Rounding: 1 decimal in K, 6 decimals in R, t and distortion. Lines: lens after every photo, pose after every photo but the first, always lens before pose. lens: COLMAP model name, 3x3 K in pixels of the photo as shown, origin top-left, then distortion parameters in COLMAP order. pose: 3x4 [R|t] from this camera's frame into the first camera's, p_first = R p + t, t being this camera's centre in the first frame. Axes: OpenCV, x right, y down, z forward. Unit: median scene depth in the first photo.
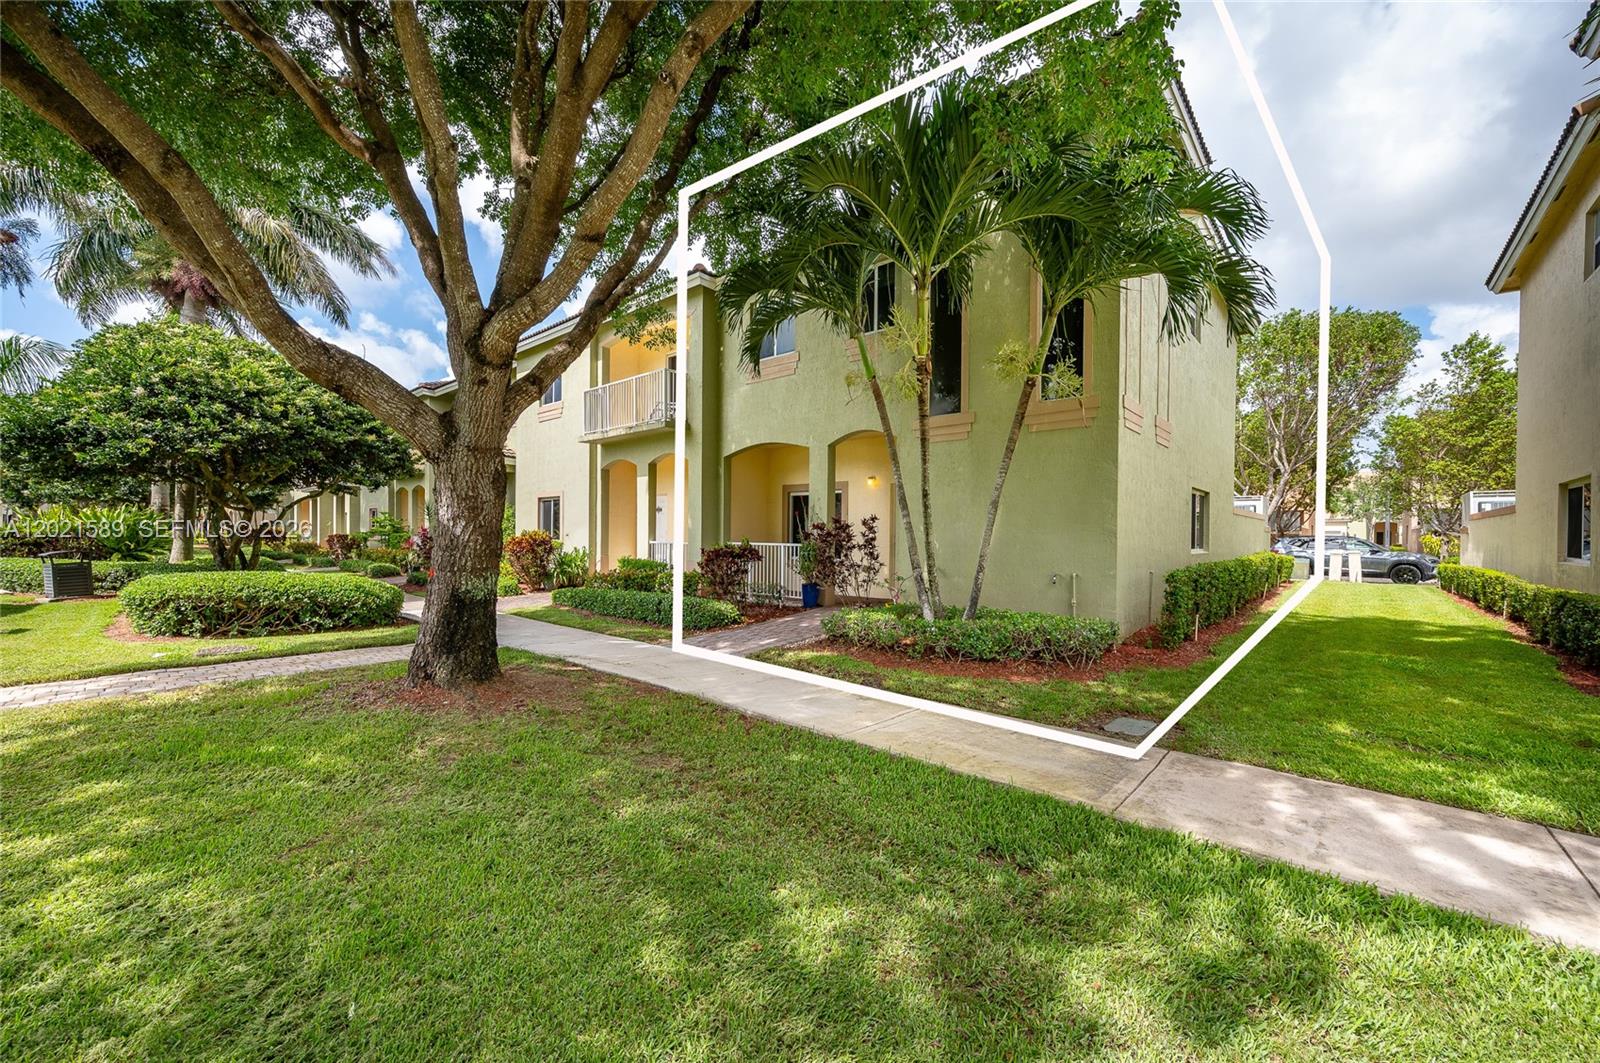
lens RADIAL K [[632.7, 0, 790.7], [0, 632.7, 537.5], [0, 0, 1]] dist [0.000163, -0.000013]
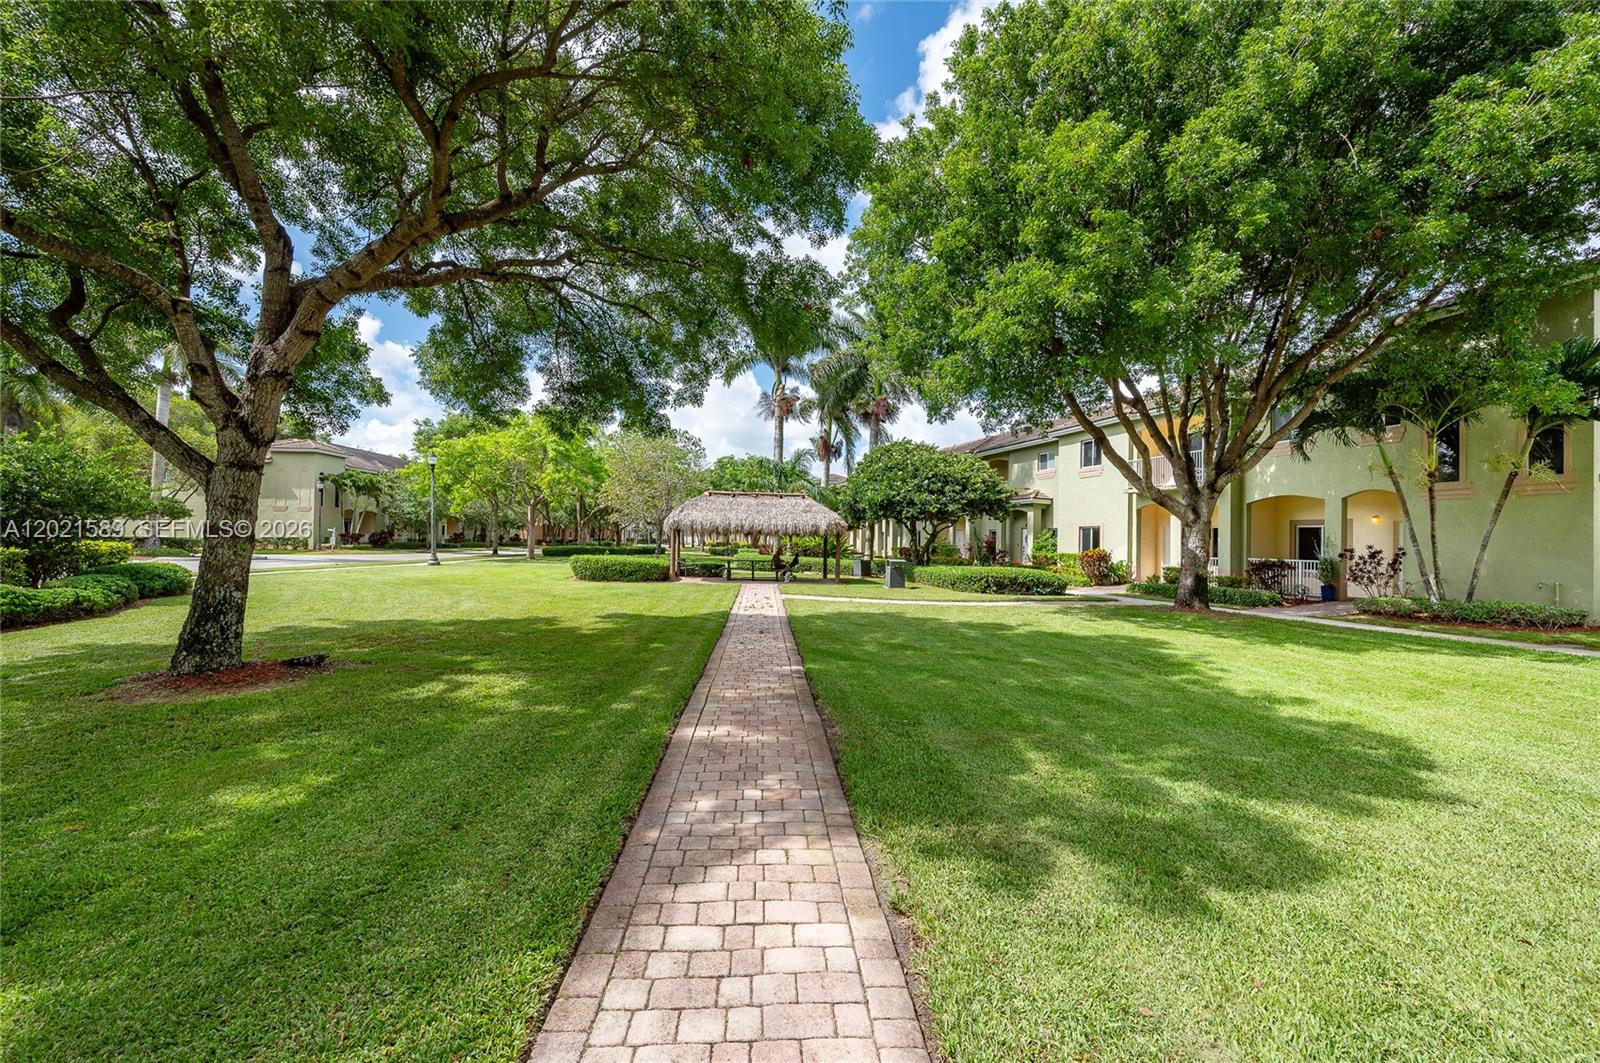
lens RADIAL K [[609.4, 0, 816.9], [0, 609.4, 536.0], [0, 0, 1]] dist [0.002461, 0.000271]
pose [[0.847562, 0.005885, -0.530663, -0.259722], [-0.019694, 0.999599, -0.020369, 0.004581], [0.530330, 0.027715, 0.847338, -1.048221]]
